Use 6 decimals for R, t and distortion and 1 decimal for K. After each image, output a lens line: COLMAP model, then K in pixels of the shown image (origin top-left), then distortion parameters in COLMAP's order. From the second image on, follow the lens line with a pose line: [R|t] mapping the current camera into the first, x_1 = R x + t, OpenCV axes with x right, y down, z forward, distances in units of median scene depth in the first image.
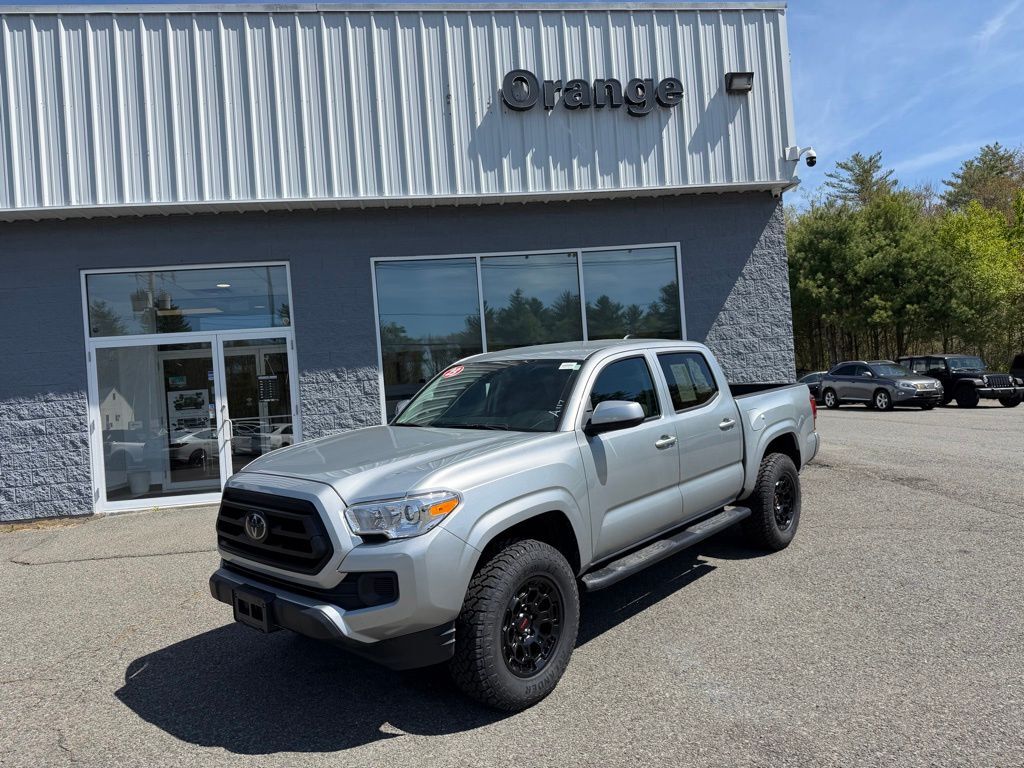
lens RADIAL K [[710.5, 0, 509.4], [0, 710.5, 397.7], [0, 0, 1]] dist [0.044617, -0.062486]
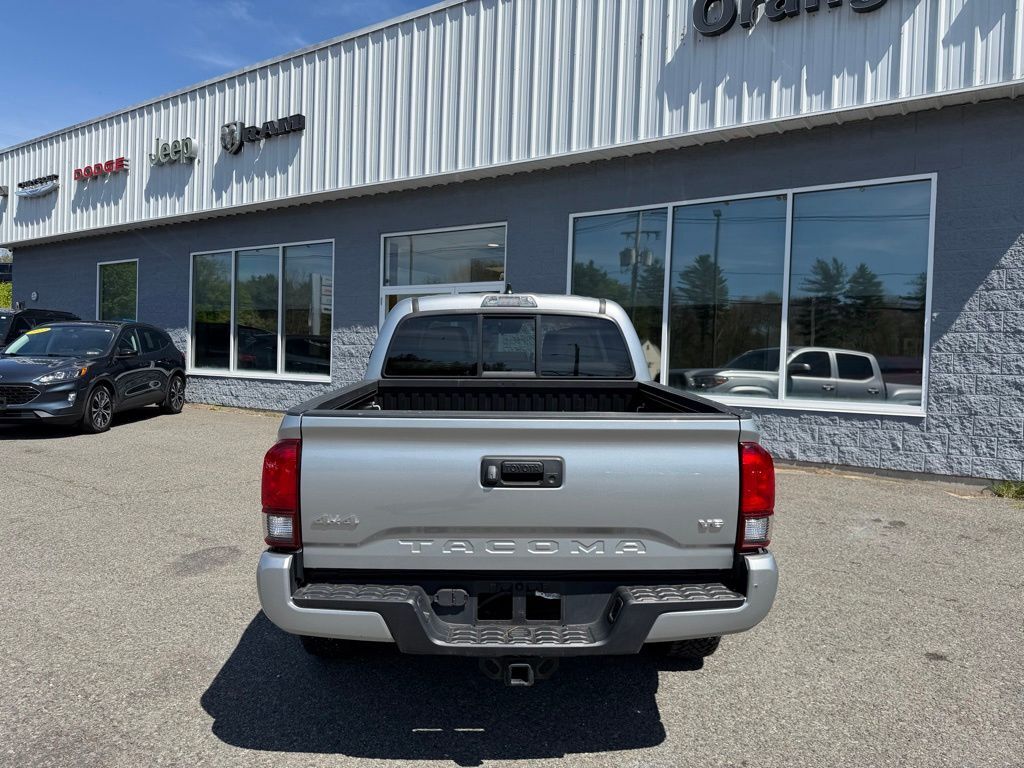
lens RADIAL K [[710.5, 0, 506.6], [0, 710.5, 387.6], [0, 0, 1]] dist [0.044617, -0.062486]
pose [[0.745024, 0.118552, -0.656418, 0.438972], [-0.089793, 0.992947, 0.077417, -0.019163], [0.660966, 0.001264, 0.750414, 0.173590]]
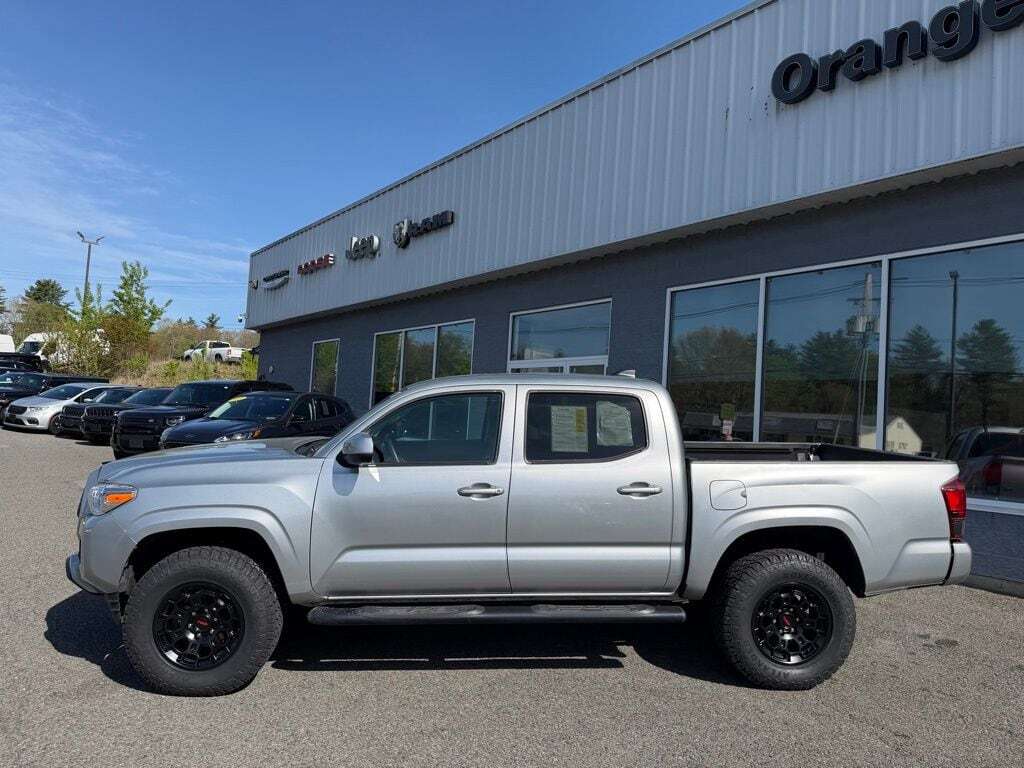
lens RADIAL K [[710.5, 0, 499.6], [0, 710.5, 375.6], [0, 0, 1]] dist [0.044617, -0.062486]
pose [[0.477840, 0.044498, -0.877319, 0.581625], [-0.100224, 0.994956, -0.004123, -0.045567], [0.872711, 0.089898, 0.479890, 0.319793]]
